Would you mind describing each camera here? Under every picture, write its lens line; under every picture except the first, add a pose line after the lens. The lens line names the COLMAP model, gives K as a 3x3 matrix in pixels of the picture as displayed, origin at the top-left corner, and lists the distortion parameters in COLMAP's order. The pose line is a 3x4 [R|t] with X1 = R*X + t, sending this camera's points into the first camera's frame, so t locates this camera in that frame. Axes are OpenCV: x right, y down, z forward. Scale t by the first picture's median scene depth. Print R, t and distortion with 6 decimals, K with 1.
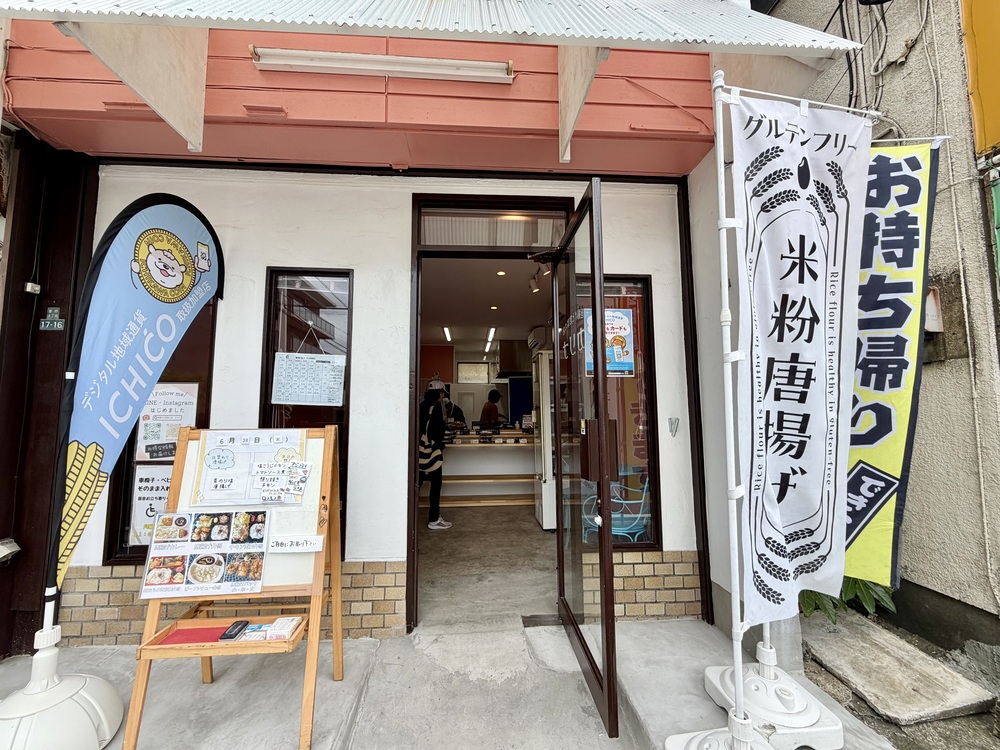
lens RADIAL K [[404.2, 0, 500.0], [0, 404.2, 375.0], [0, 0, 1]] dist [0.000810, -0.000102]
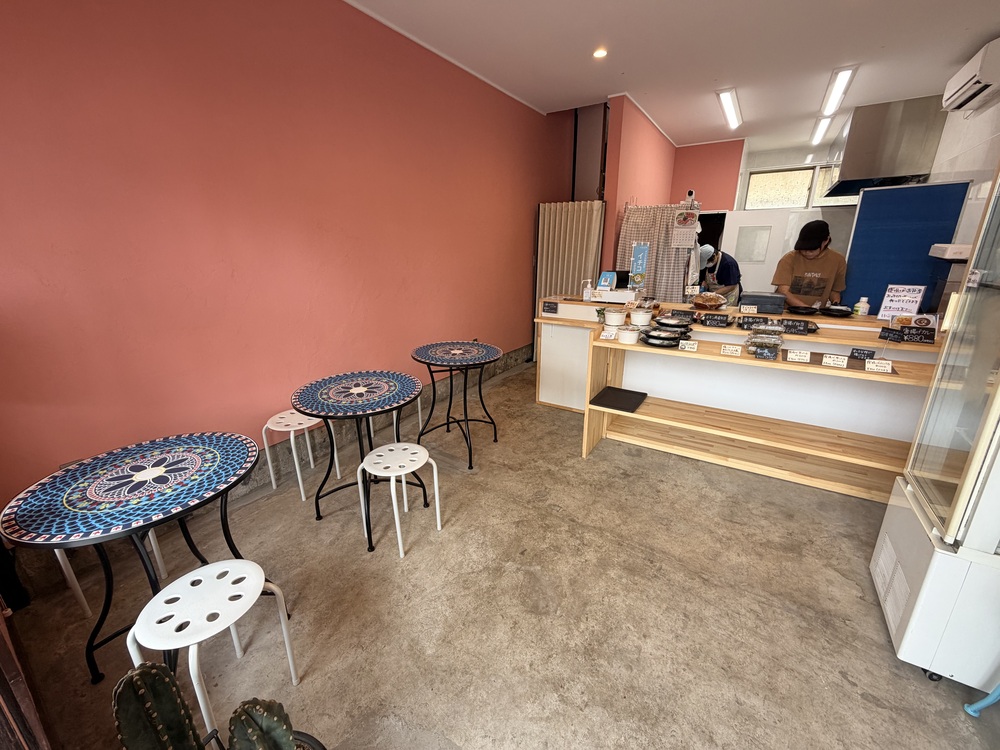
lens RADIAL K [[403.0, 0, 500.0], [0, 403.0, 375.0], [0, 0, 1]] dist [-0.000170, 0.000047]
pose [[0.798156, 0.184319, -0.573562, -0.022755], [0.050835, 0.928048, 0.368976, 0.044300], [0.600302, -0.323658, 0.731357, 1.552914]]
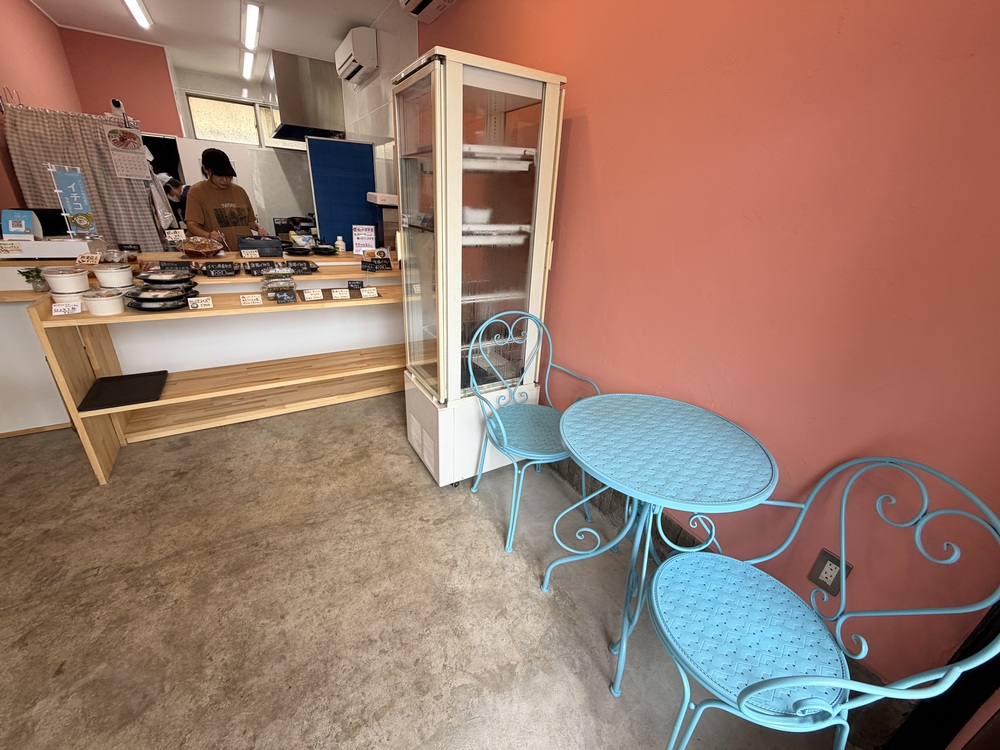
lens RADIAL K [[398.9, 0, 500.0], [0, 398.9, 375.0], [0, 0, 1]] dist [0.000195, -0.000006]
pose [[0.892479, -0.121200, 0.434503, -0.064763], [-0.105435, 0.880500, 0.462172, 0.046787], [-0.438595, -0.458291, 0.773049, 1.595273]]
